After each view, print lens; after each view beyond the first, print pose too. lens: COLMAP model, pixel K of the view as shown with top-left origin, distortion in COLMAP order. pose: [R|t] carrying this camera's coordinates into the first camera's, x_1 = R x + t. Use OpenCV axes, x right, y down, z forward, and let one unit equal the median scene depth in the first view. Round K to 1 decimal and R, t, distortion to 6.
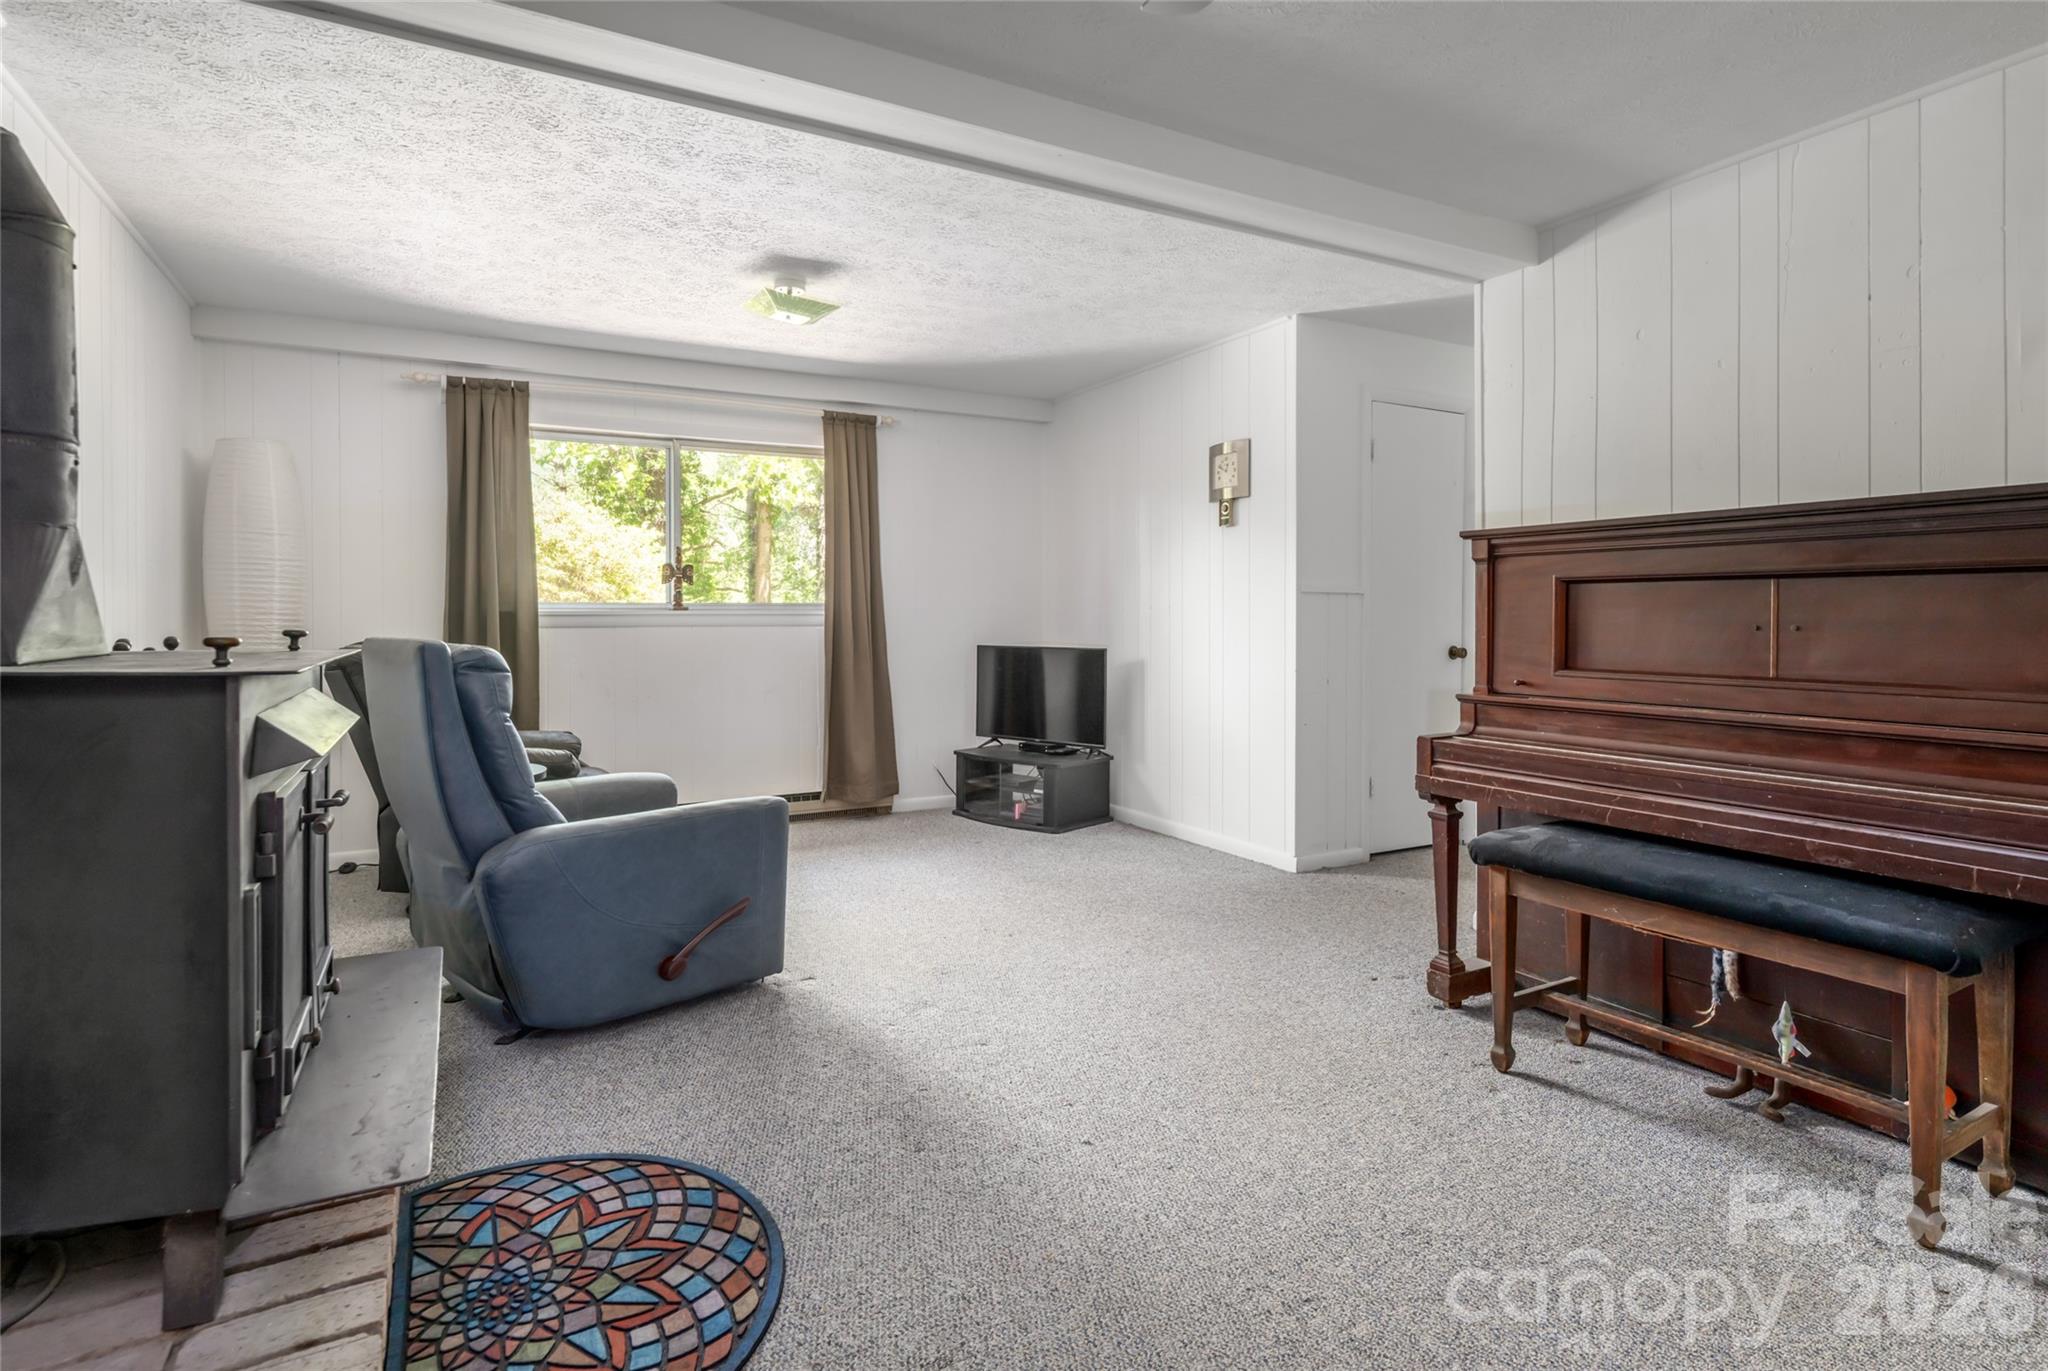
lens RADIAL K [[1037.7, 0, 1018.9], [0, 1037.7, 616.6], [0, 0, 1]] dist [0.000776, 0.000260]
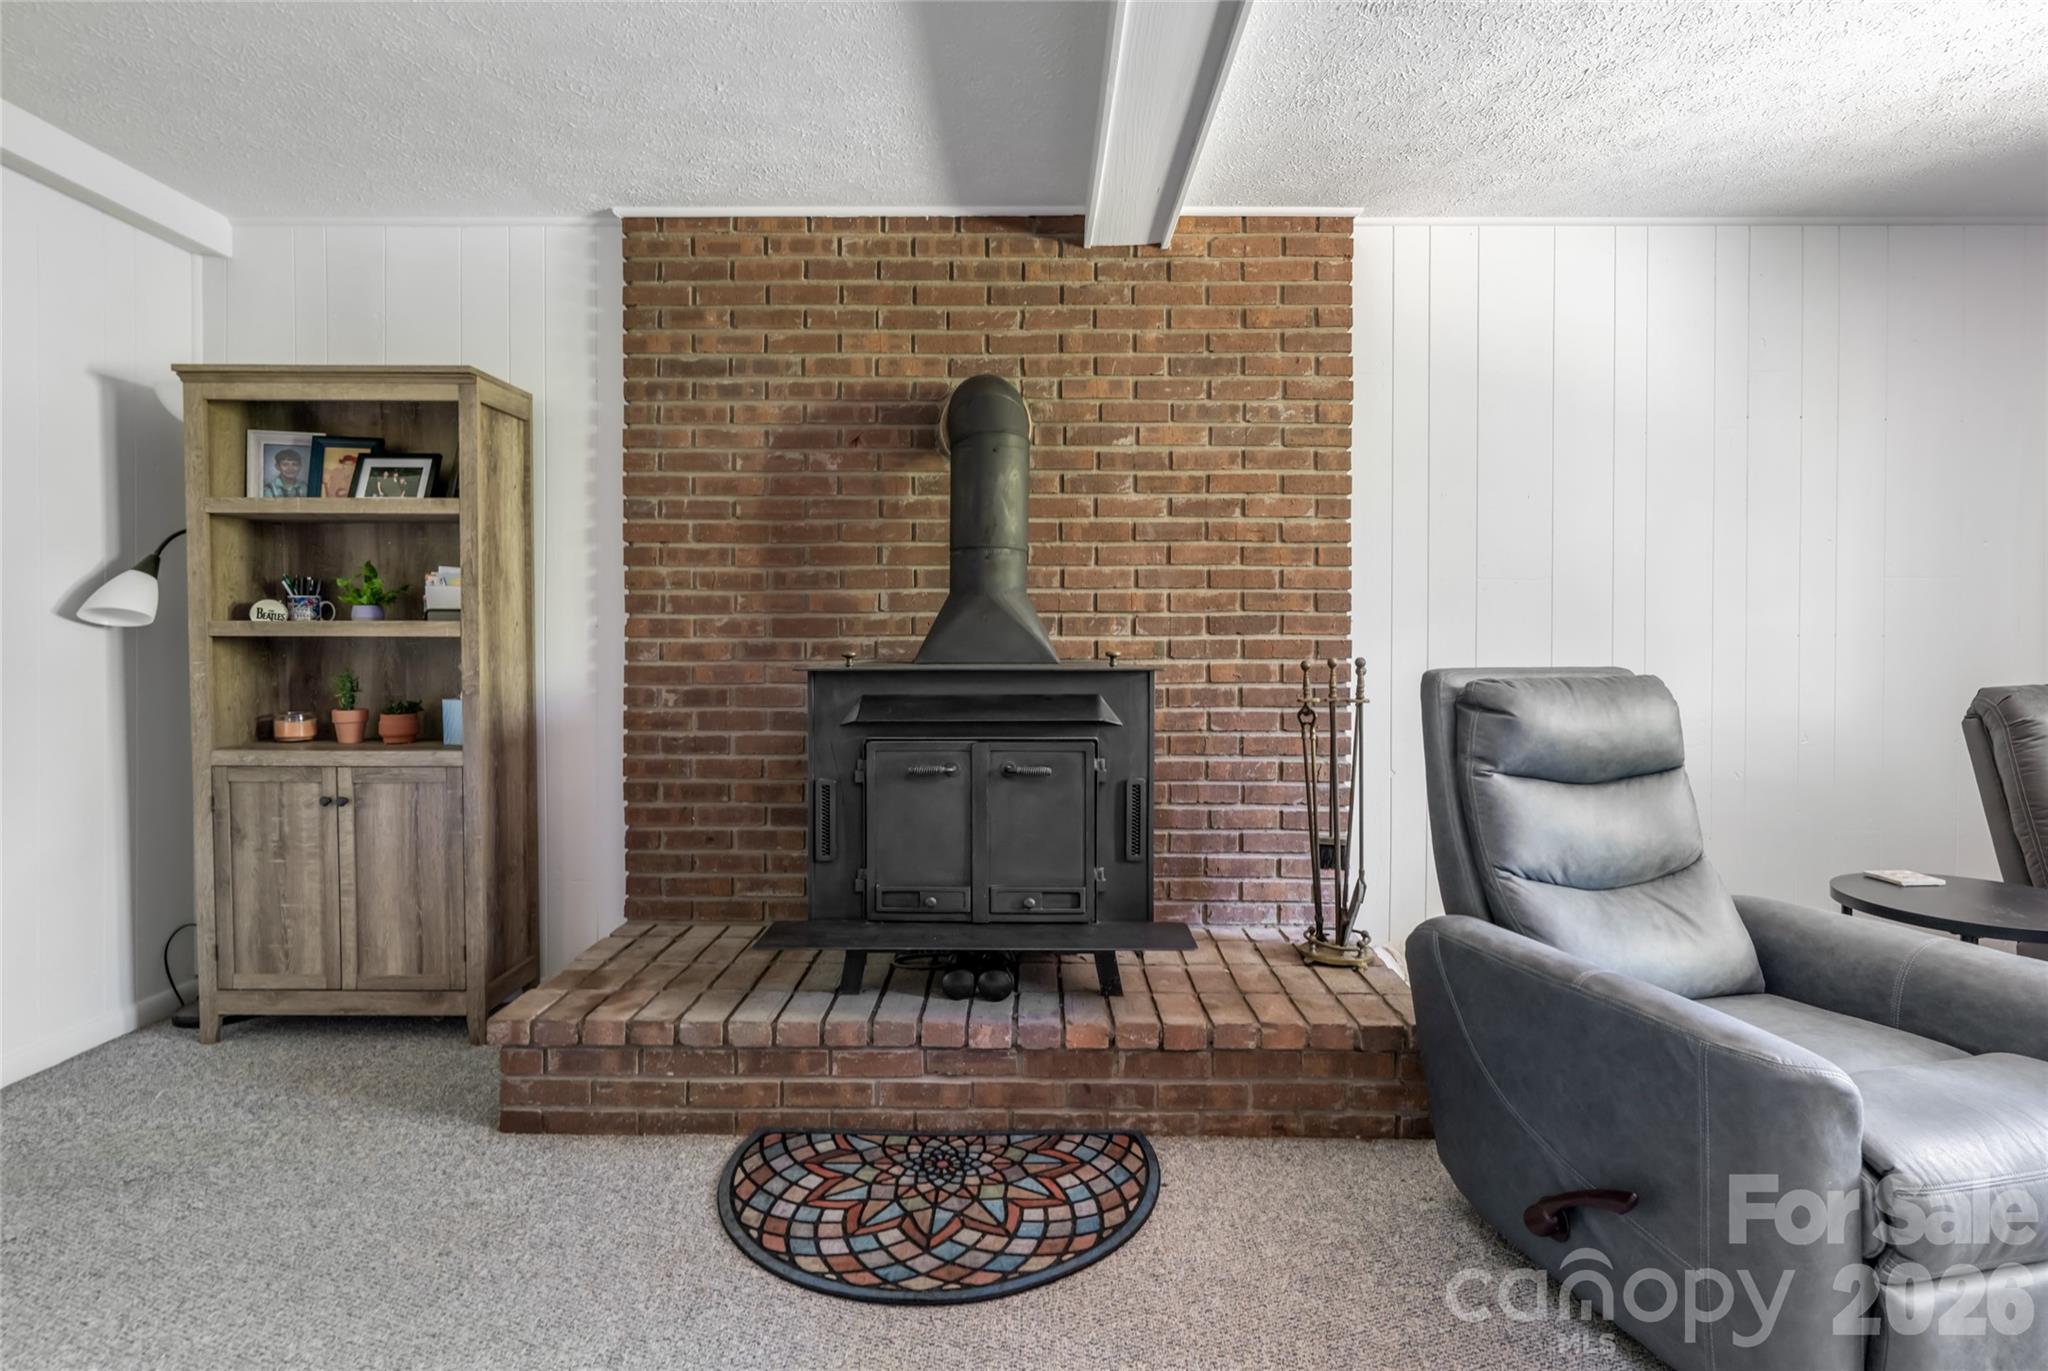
lens RADIAL K [[1019.3, 0, 1025.3], [0, 1019.3, 639.4], [0, 0, 1]] dist [0.000223, 0.000145]
pose [[-0.485930, 0.004799, -0.873984, 0.466301], [-0.001459, 0.999979, 0.006302, -0.008540], [0.873996, 0.004337, -0.485913, 1.404117]]
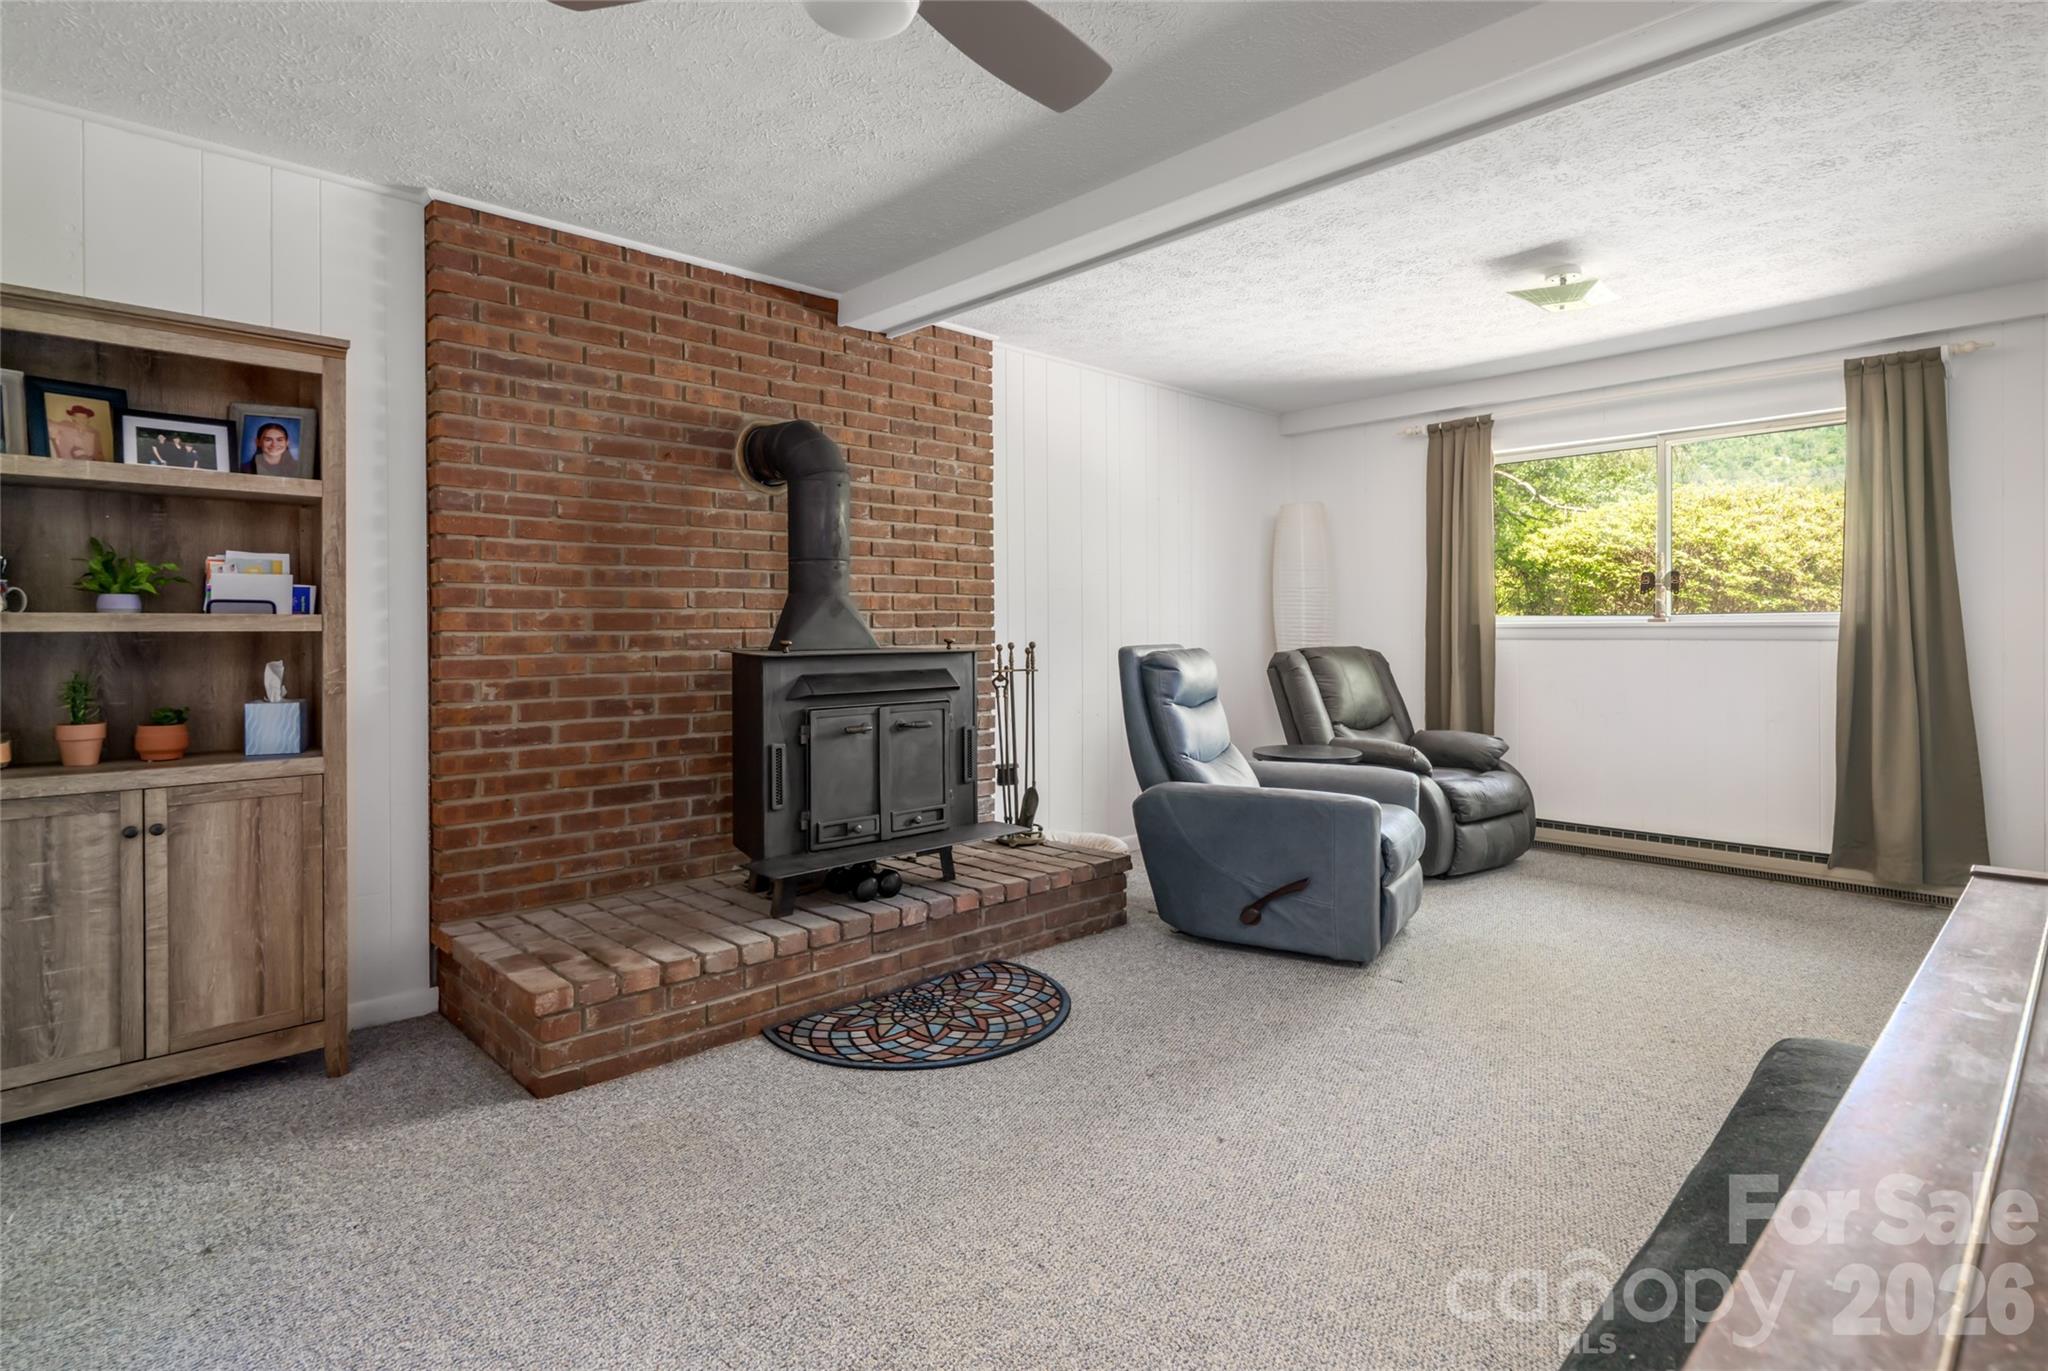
lens RADIAL K [[1037.7, 0, 1018.9], [0, 1037.7, 616.6], [0, 0, 1]] dist [0.000776, 0.000260]
pose [[0.253562, -0.009712, -0.967270, 1.090996], [0.001702, 0.999953, -0.009594, -0.006999], [0.967318, 0.000787, 0.253567, 0.577771]]
